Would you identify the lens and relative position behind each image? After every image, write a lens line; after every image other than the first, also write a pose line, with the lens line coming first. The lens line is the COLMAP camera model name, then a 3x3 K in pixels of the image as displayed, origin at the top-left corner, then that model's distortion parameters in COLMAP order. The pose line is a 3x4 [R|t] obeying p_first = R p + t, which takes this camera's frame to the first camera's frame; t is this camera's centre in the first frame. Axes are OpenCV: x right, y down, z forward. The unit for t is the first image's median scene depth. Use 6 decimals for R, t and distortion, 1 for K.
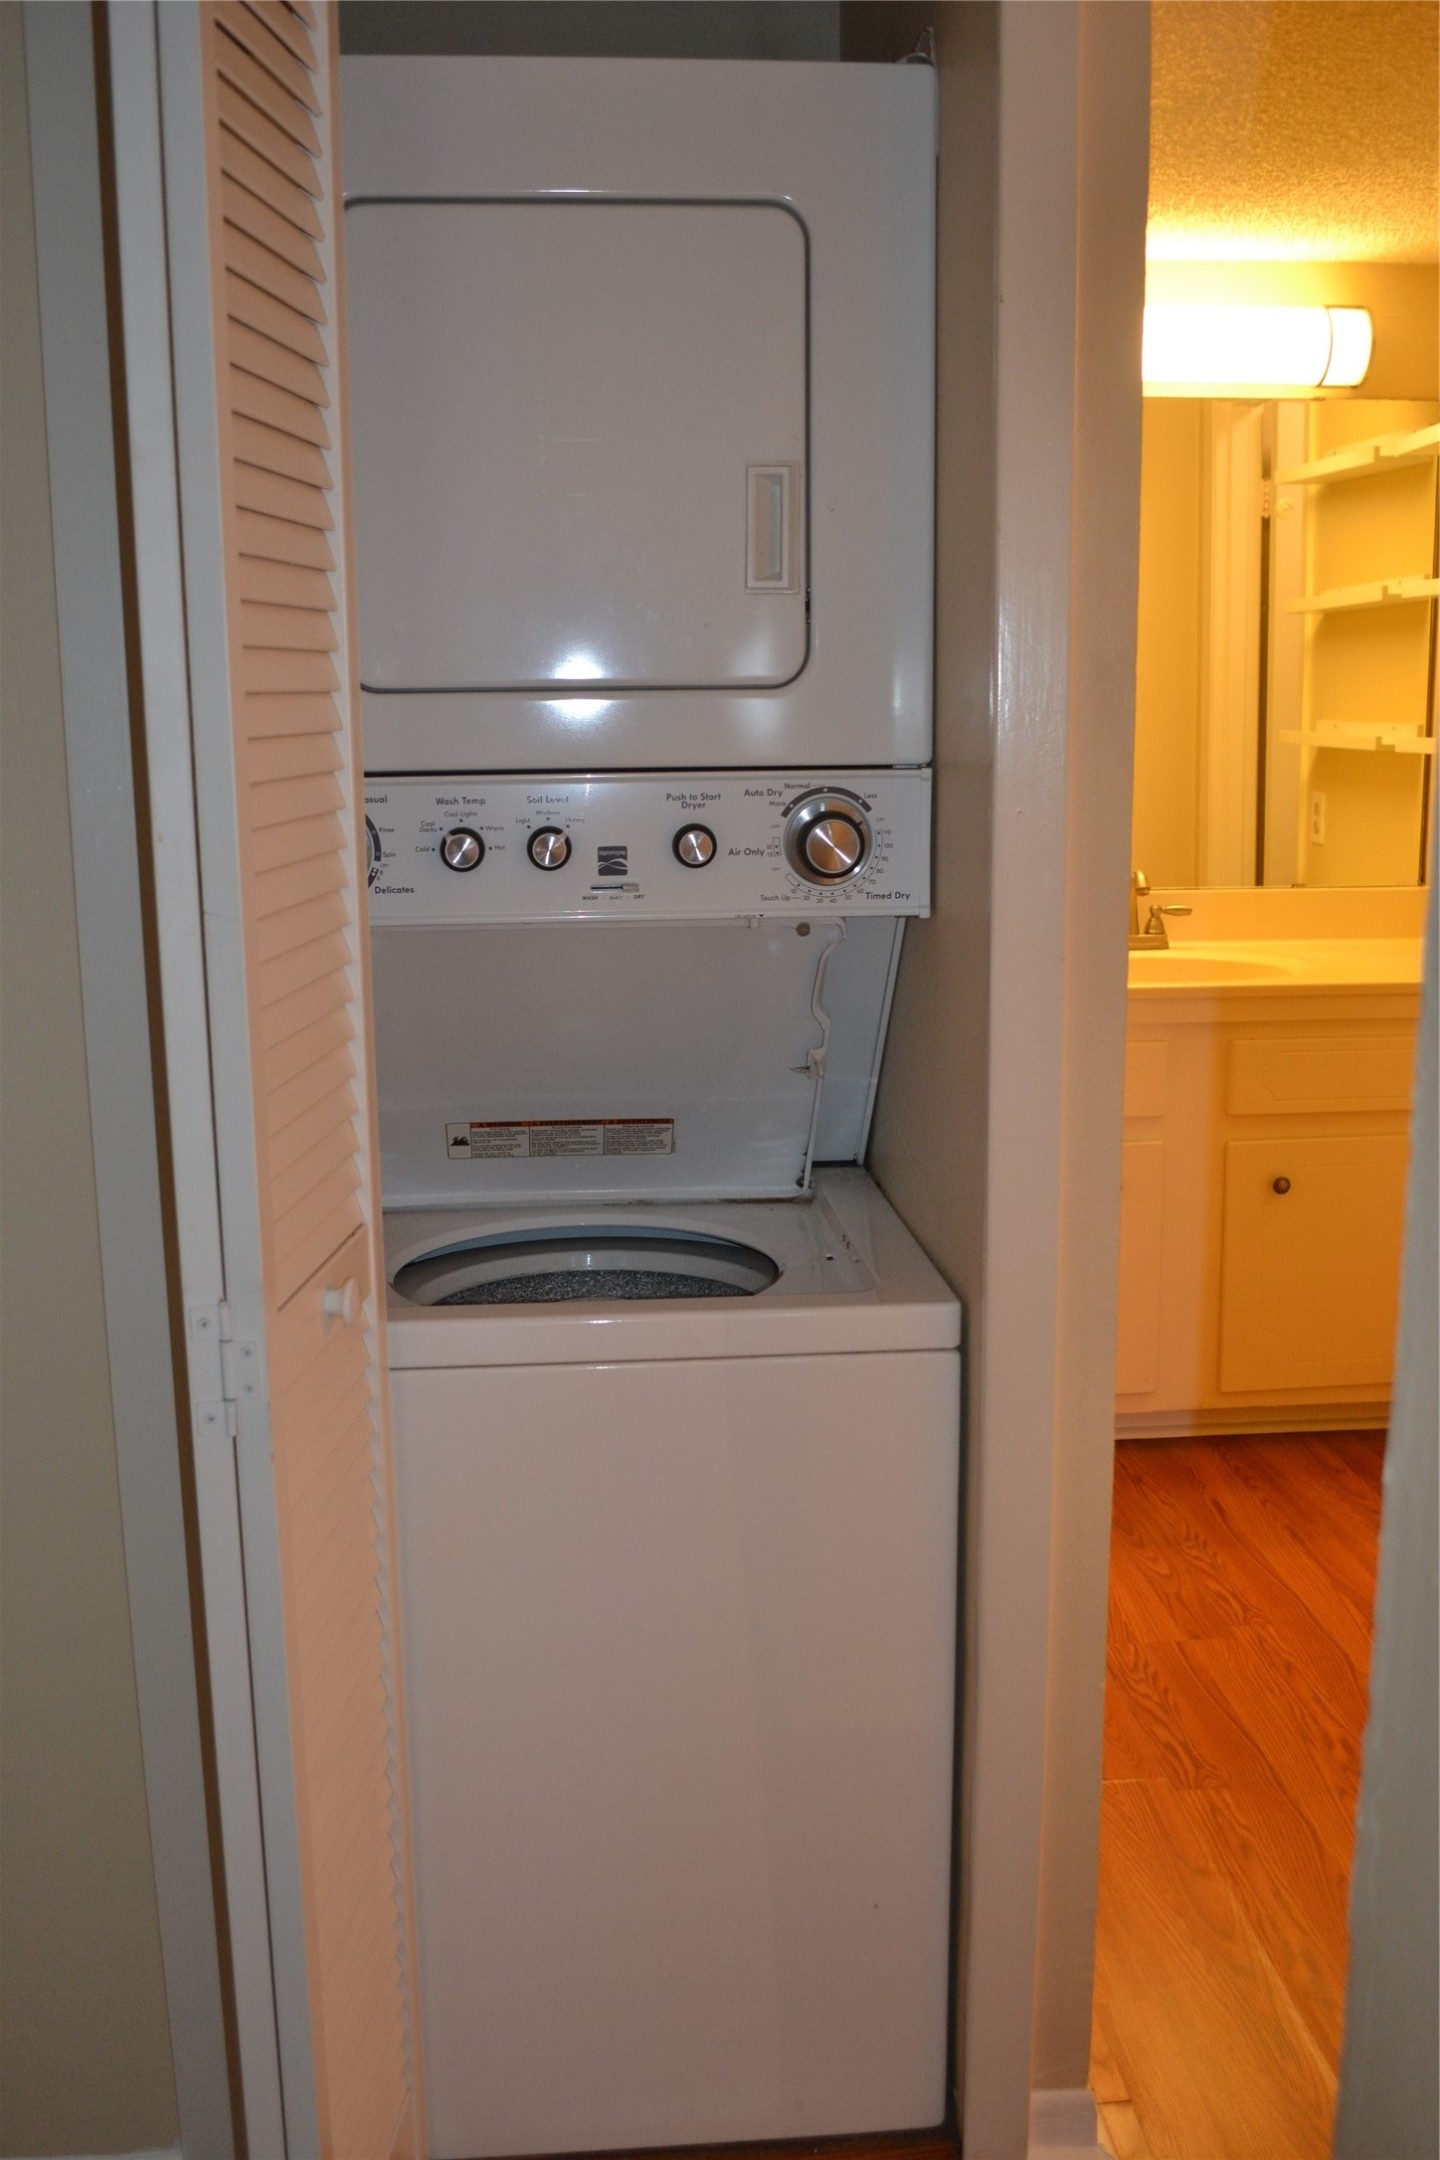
lens RADIAL K [[1924.7, 0, 720.0], [0, 1924.7, 1080.0], [0, 0, 1]] dist [-0.055660, -0.066529]
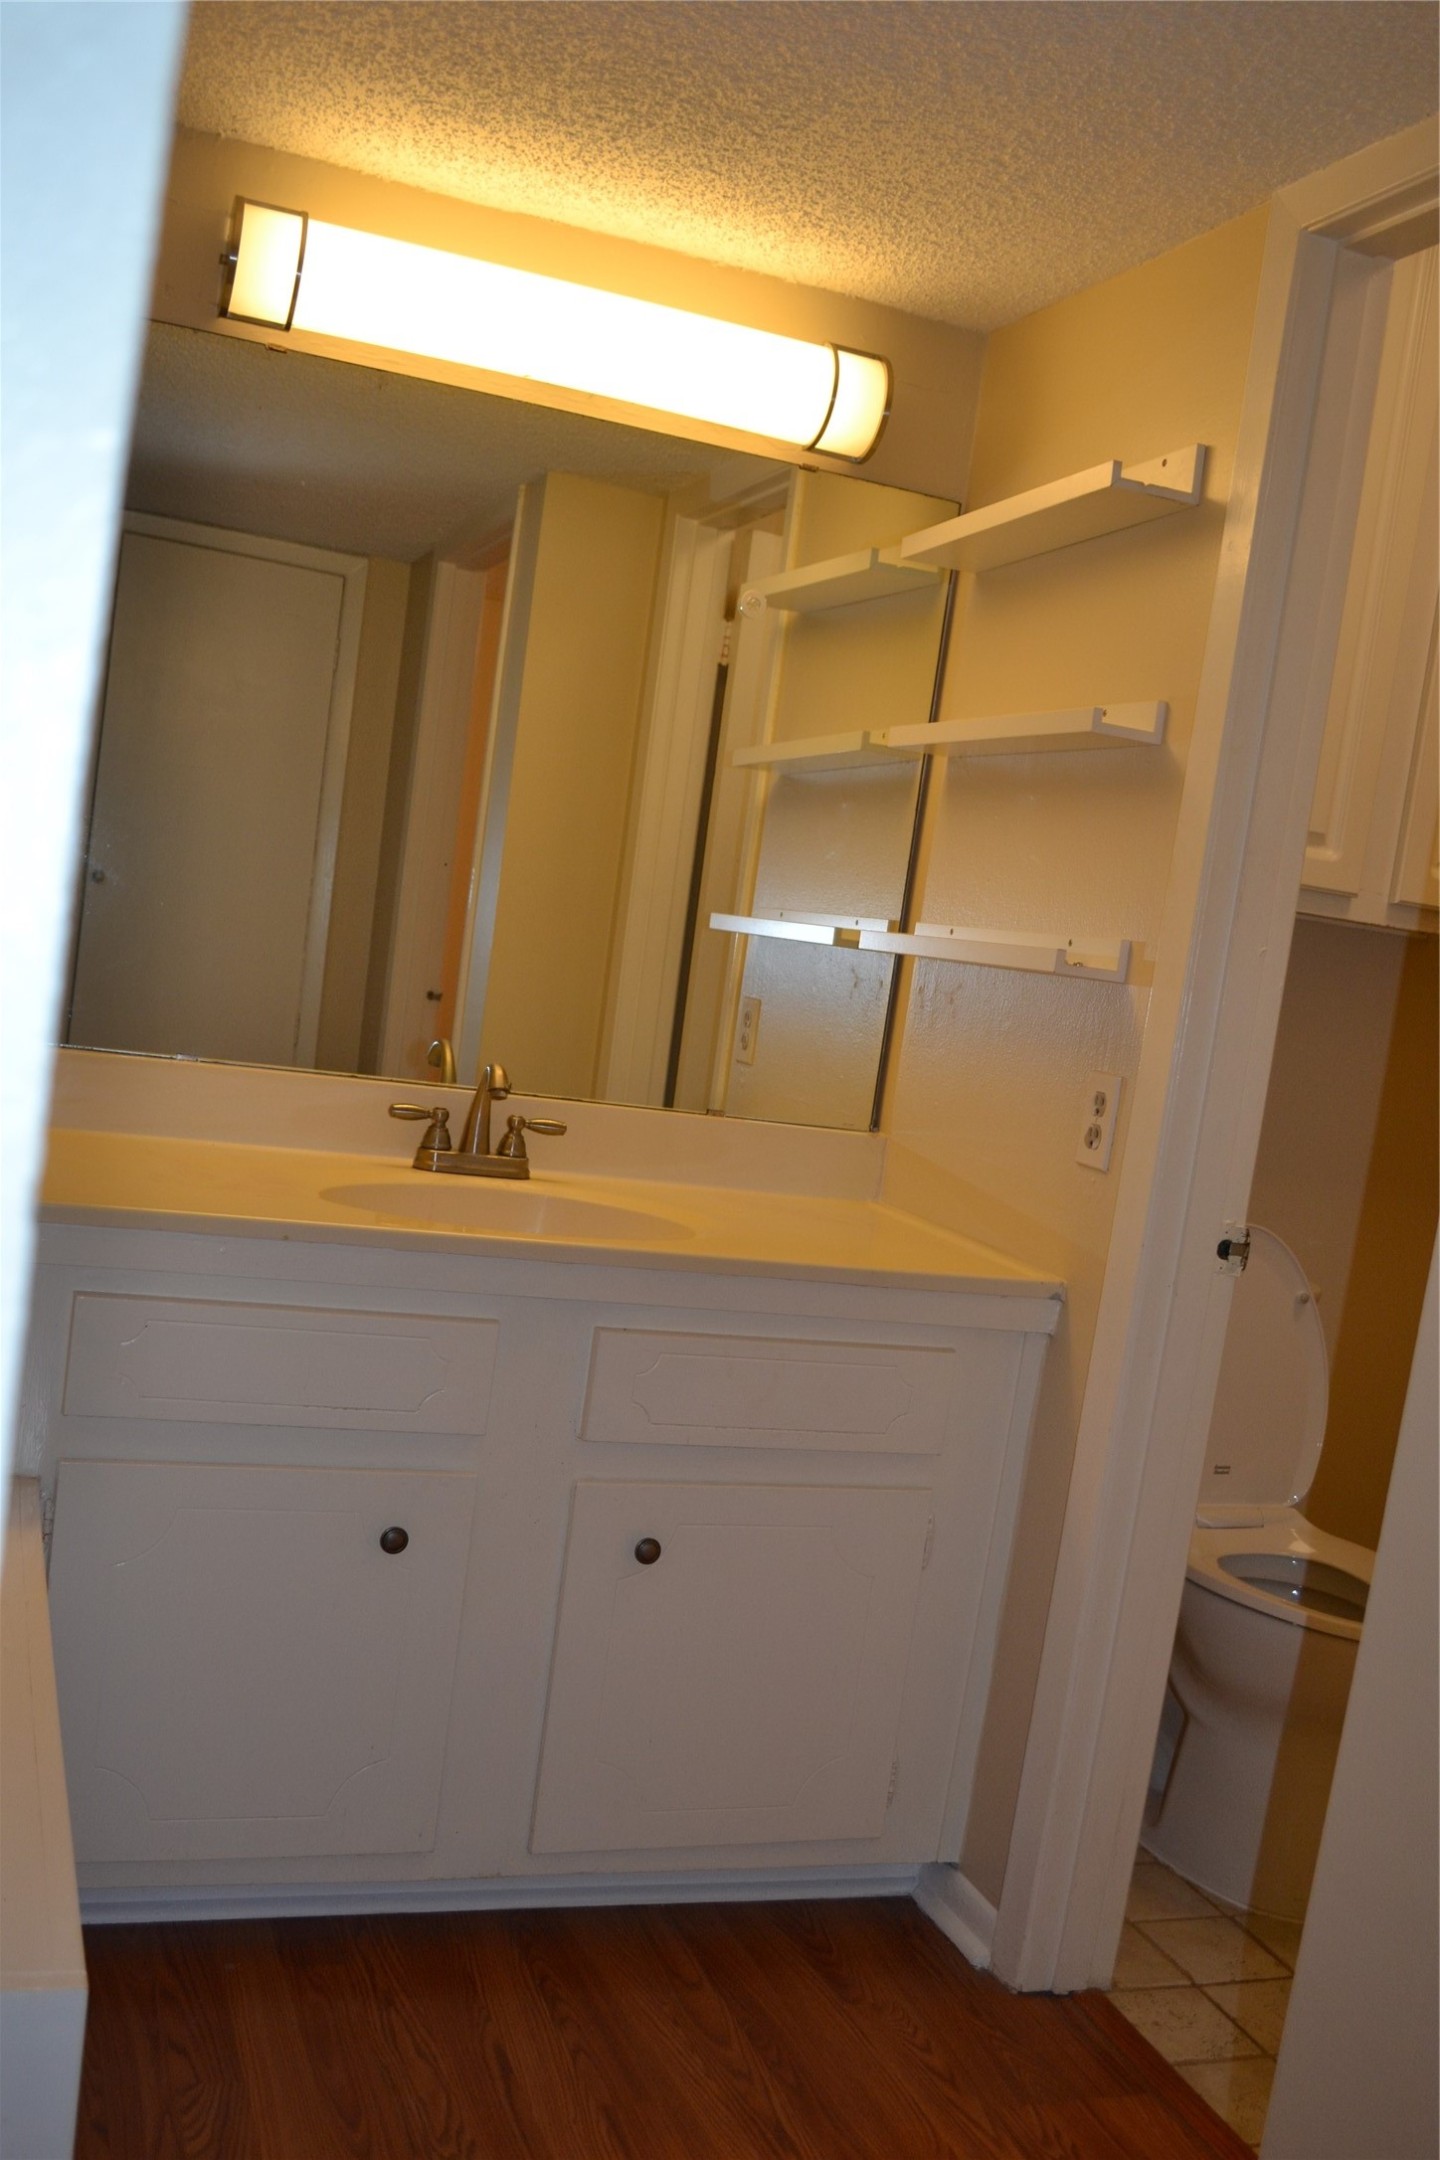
lens RADIAL K [[1924.7, 0, 720.0], [0, 1924.7, 1080.0], [0, 0, 1]] dist [-0.055660, -0.066529]
pose [[0.949790, 0.124286, 0.287145, 0.093732], [-0.093340, 0.988484, -0.119110, -0.027068], [-0.298642, 0.086327, 0.950453, 0.306231]]
